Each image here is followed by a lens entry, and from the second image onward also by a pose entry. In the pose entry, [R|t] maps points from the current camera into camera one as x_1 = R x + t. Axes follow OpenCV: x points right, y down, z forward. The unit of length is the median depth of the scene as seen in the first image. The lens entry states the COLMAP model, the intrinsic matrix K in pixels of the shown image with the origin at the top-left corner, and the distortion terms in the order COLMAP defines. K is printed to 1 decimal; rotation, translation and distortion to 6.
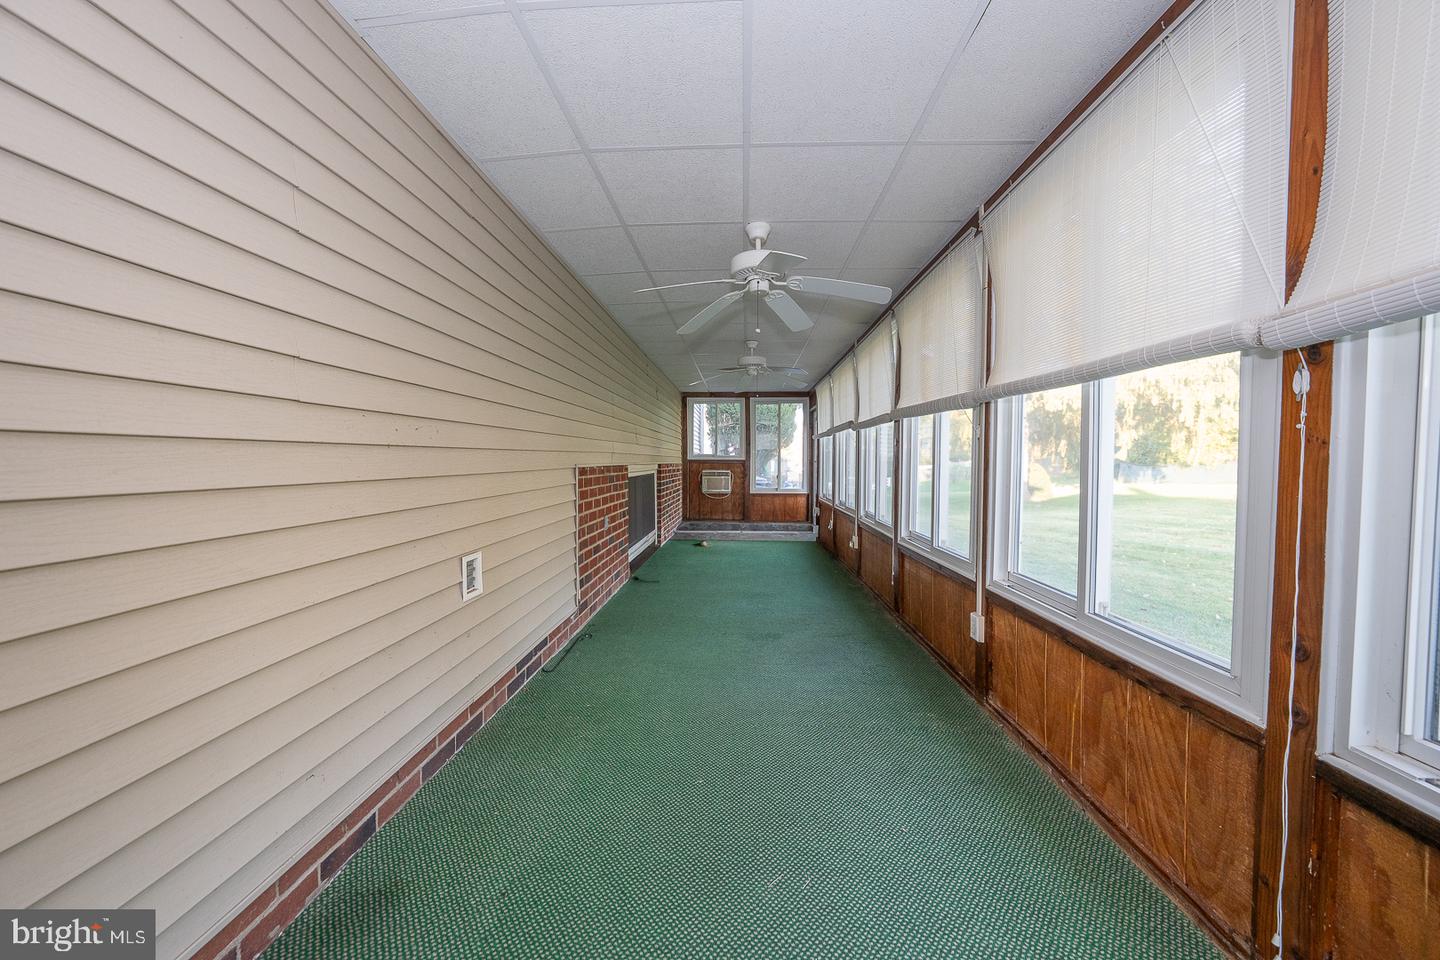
lens RADIAL K [[496.6, 0, 723.7], [0, 496.6, 472.4], [0, 0, 1]] dist [-0.017830, 0.003461]
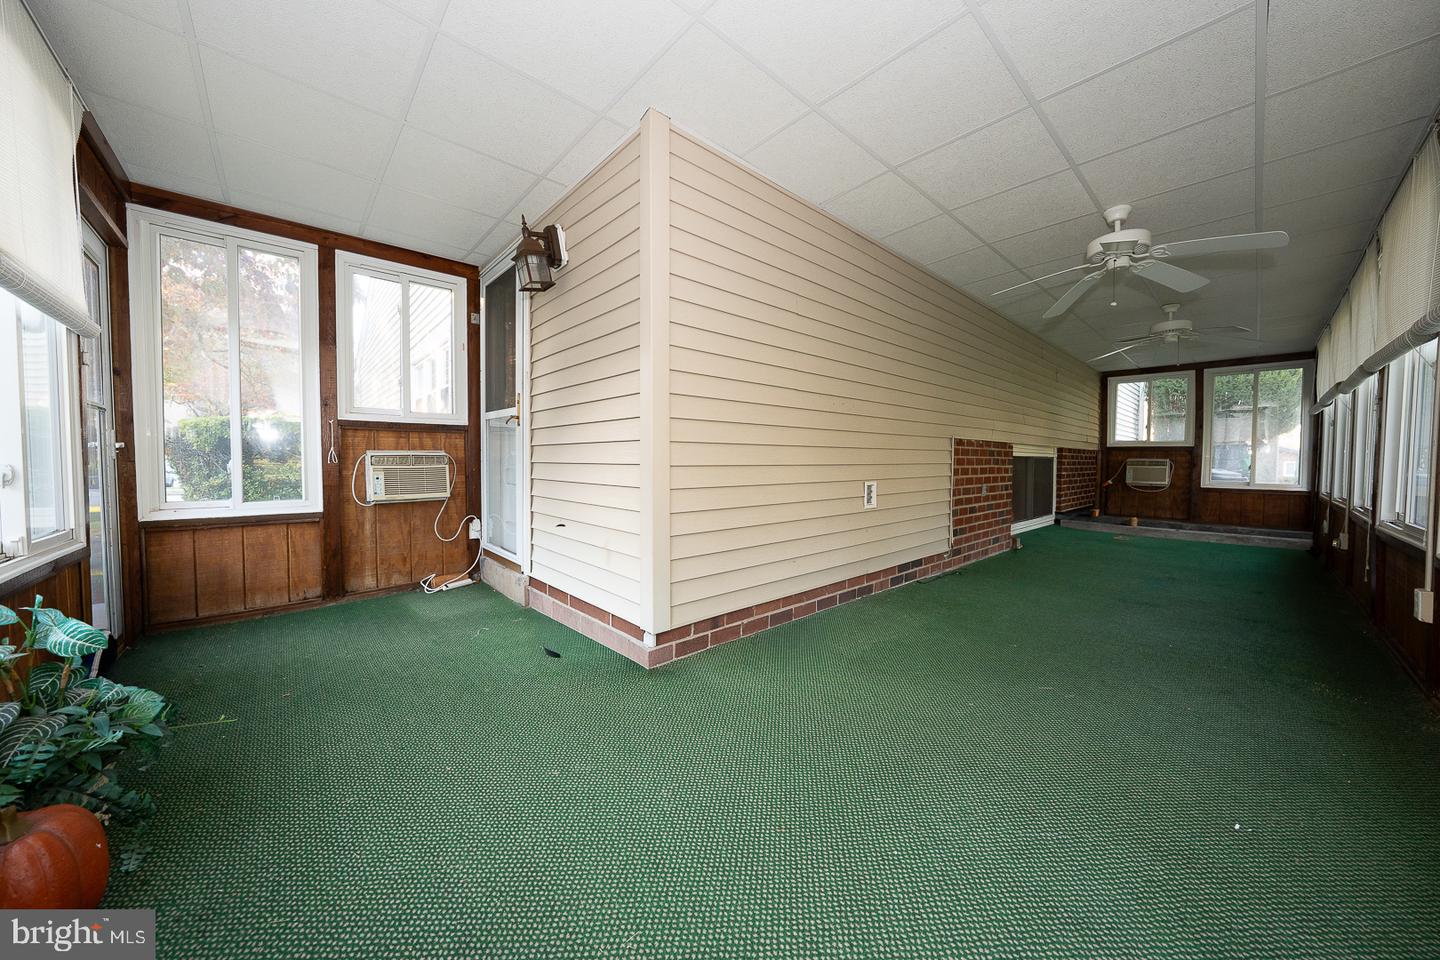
lens RADIAL K [[496.6, 0, 717.1], [0, 496.6, 474.5], [0, 0, 1]] dist [-0.017830, 0.003461]
pose [[0.695754, 0.027709, -0.717746, 0.167205], [-0.027695, 0.999547, 0.011742, 0.072782], [0.717746, 0.011709, 0.696206, -0.269480]]
